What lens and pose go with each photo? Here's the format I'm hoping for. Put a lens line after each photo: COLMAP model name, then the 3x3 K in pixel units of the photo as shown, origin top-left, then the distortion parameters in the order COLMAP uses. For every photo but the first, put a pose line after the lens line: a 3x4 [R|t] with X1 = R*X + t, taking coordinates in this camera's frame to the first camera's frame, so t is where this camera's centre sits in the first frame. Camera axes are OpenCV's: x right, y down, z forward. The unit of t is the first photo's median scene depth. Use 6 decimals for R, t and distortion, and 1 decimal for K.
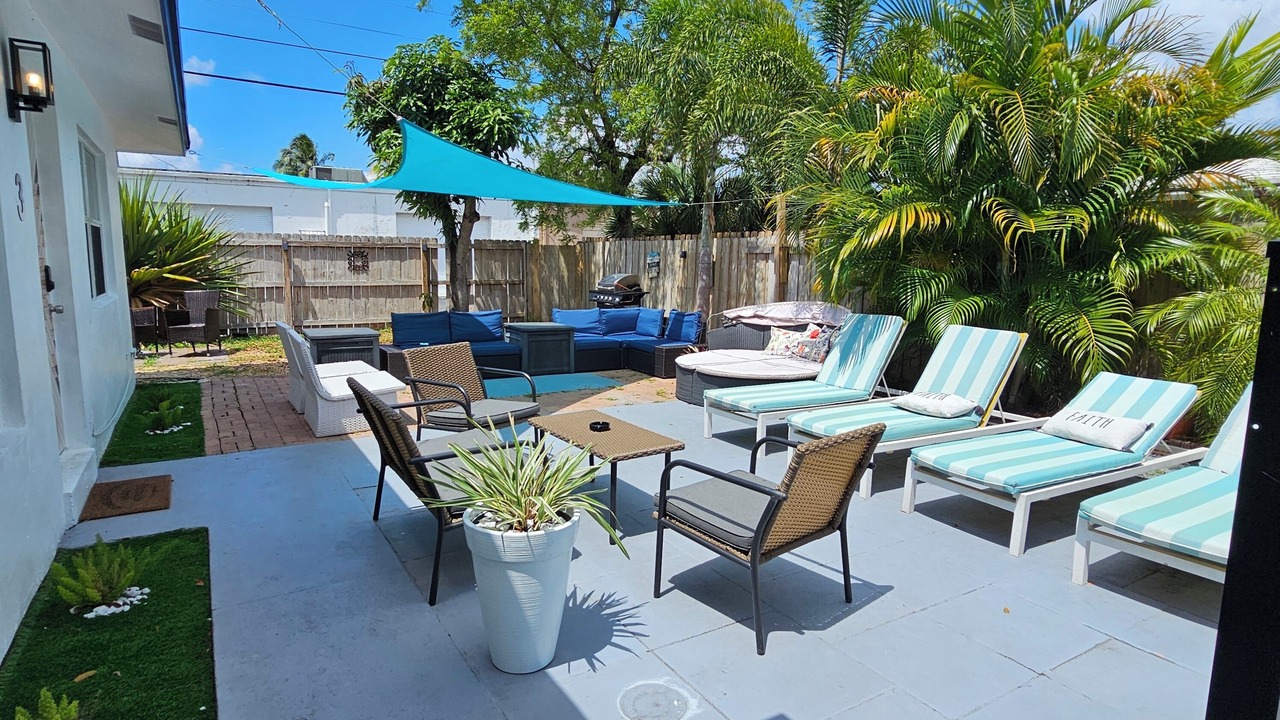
lens RADIAL K [[700.2, 0, 628.4], [0, 700.2, 351.6], [0, 0, 1]] dist [-0.010851, -0.000300]
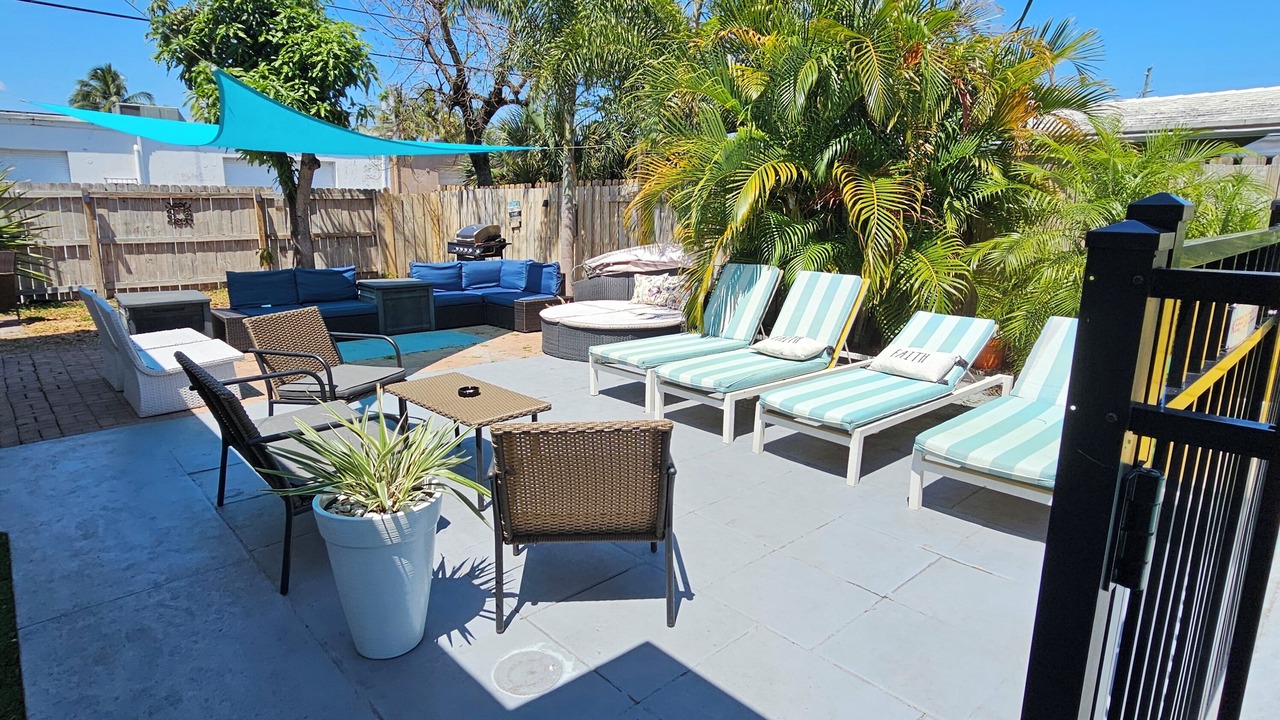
lens RADIAL K [[700.2, 0, 633.5], [0, 700.2, 351.7], [0, 0, 1]] dist [-0.010851, -0.000300]
pose [[0.980399, -0.048818, 0.190880, 0.005104], [0.034286, 0.996308, 0.078709, -0.008009], [-0.194018, -0.070622, 0.978453, 0.009724]]
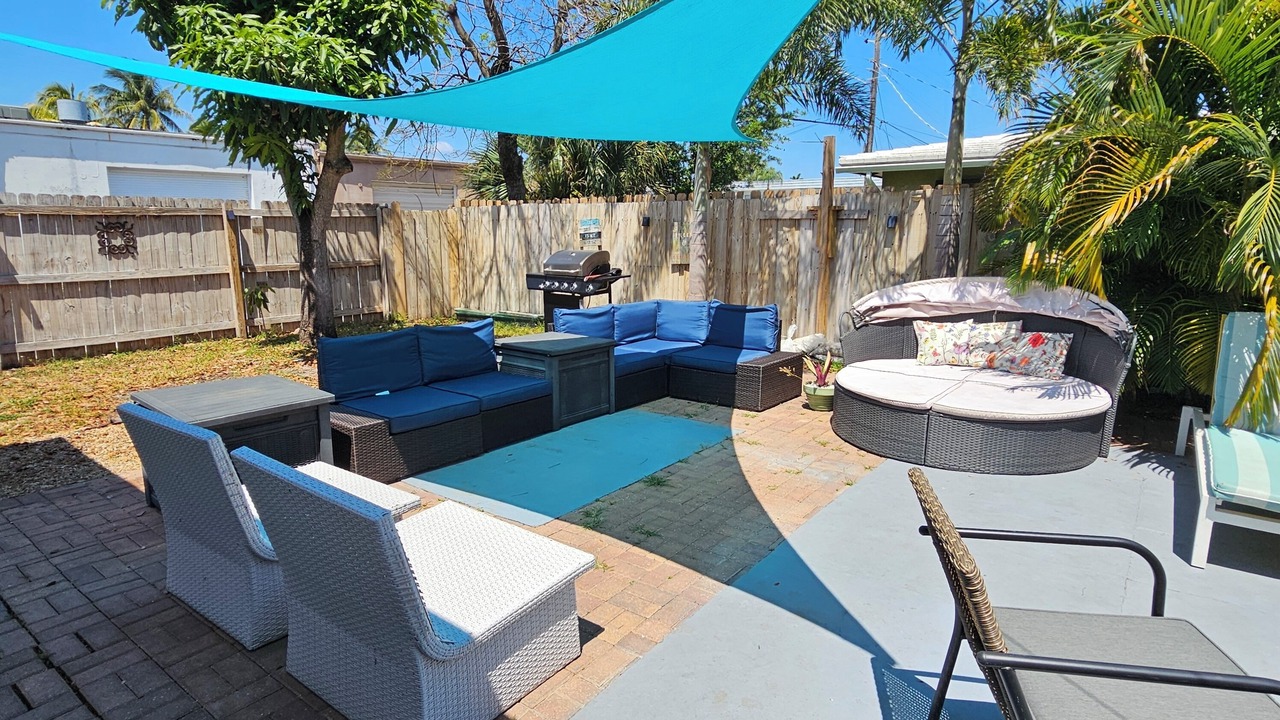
lens RADIAL K [[700.2, 0, 638.0], [0, 700.2, 352.6], [0, 0, 1]] dist [-0.010851, -0.000300]
pose [[0.931084, -0.075899, 0.356821, -0.346527], [0.058613, 0.996534, 0.059028, -0.073083], [-0.360065, -0.034045, 0.932306, 0.500157]]
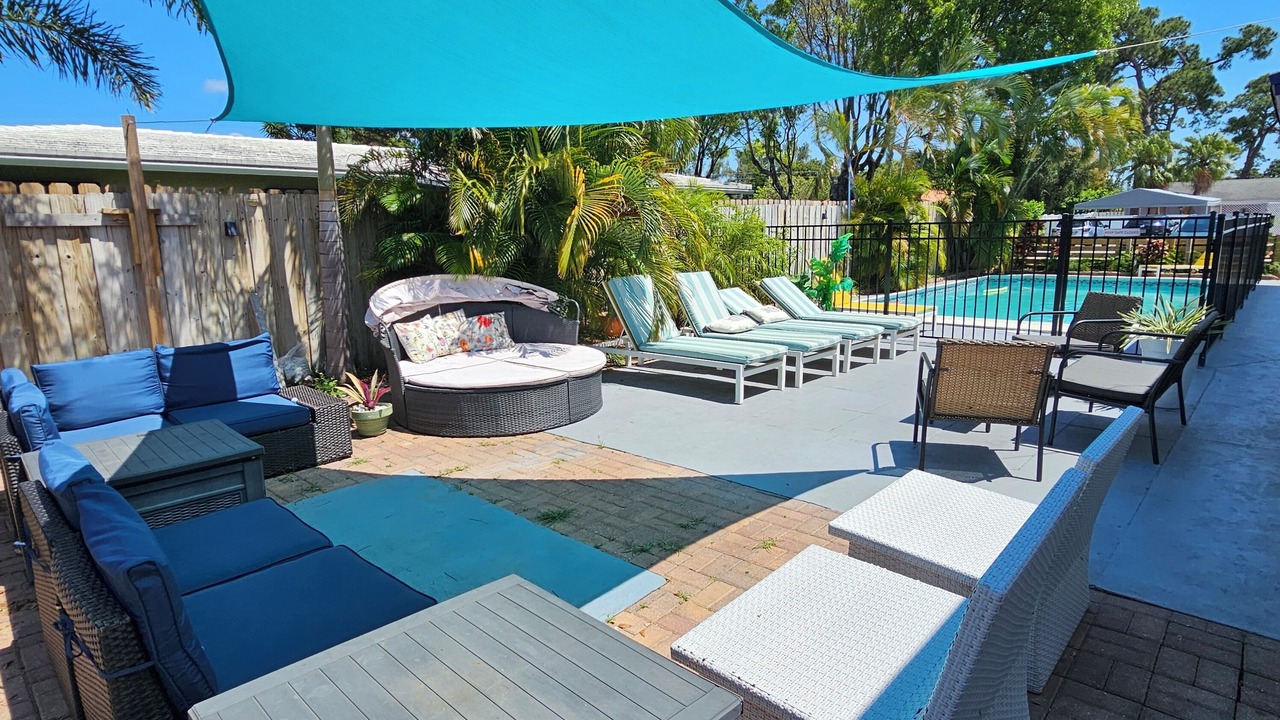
lens RADIAL K [[700.2, 0, 628.3], [0, 700.2, 348.8], [0, 0, 1]] dist [-0.010851, -0.000300]
pose [[-0.255689, -0.174244, 0.950927, -0.633902], [0.142992, 0.965988, 0.215452, -0.159291], [-0.956126, 0.191064, -0.222077, 1.105097]]
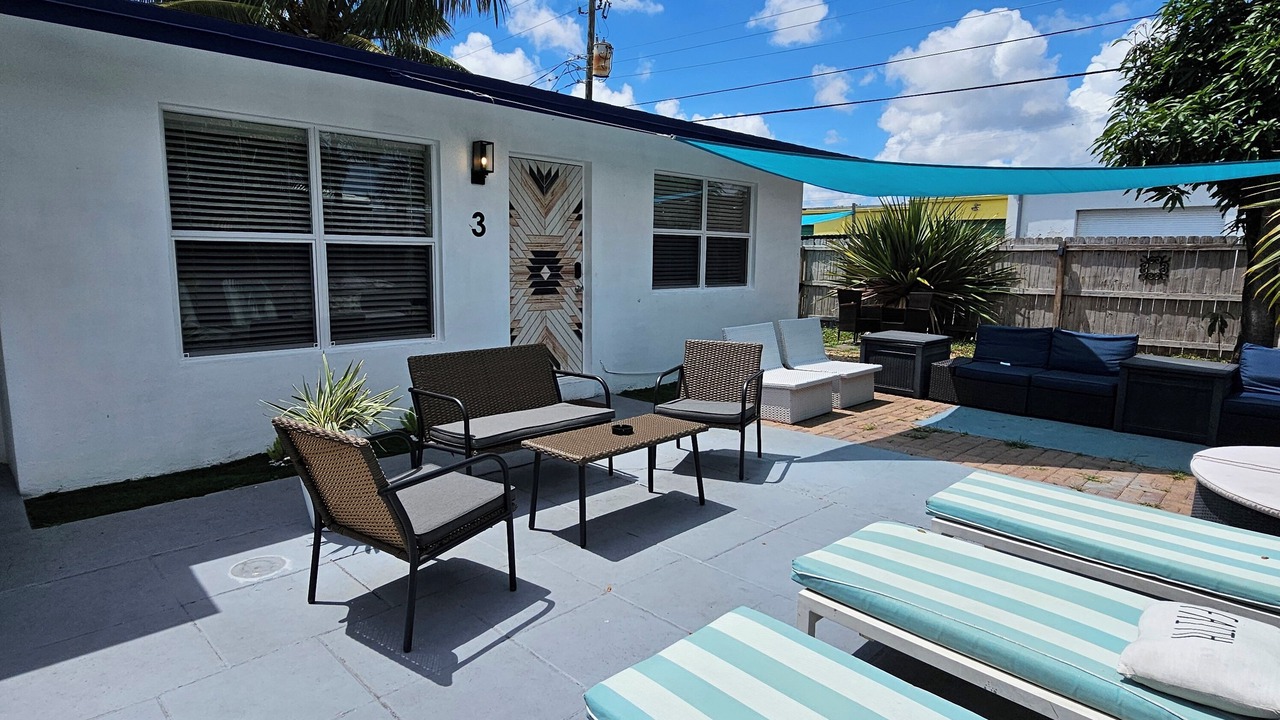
lens RADIAL K [[700.2, 0, 636.5], [0, 700.2, 358.6], [0, 0, 1]] dist [-0.010851, -0.000300]
pose [[0.239328, 0.129729, -0.962233, 0.477865], [-0.134045, 0.985959, 0.099588, -0.047758], [0.961641, 0.105148, 0.253357, 0.419781]]
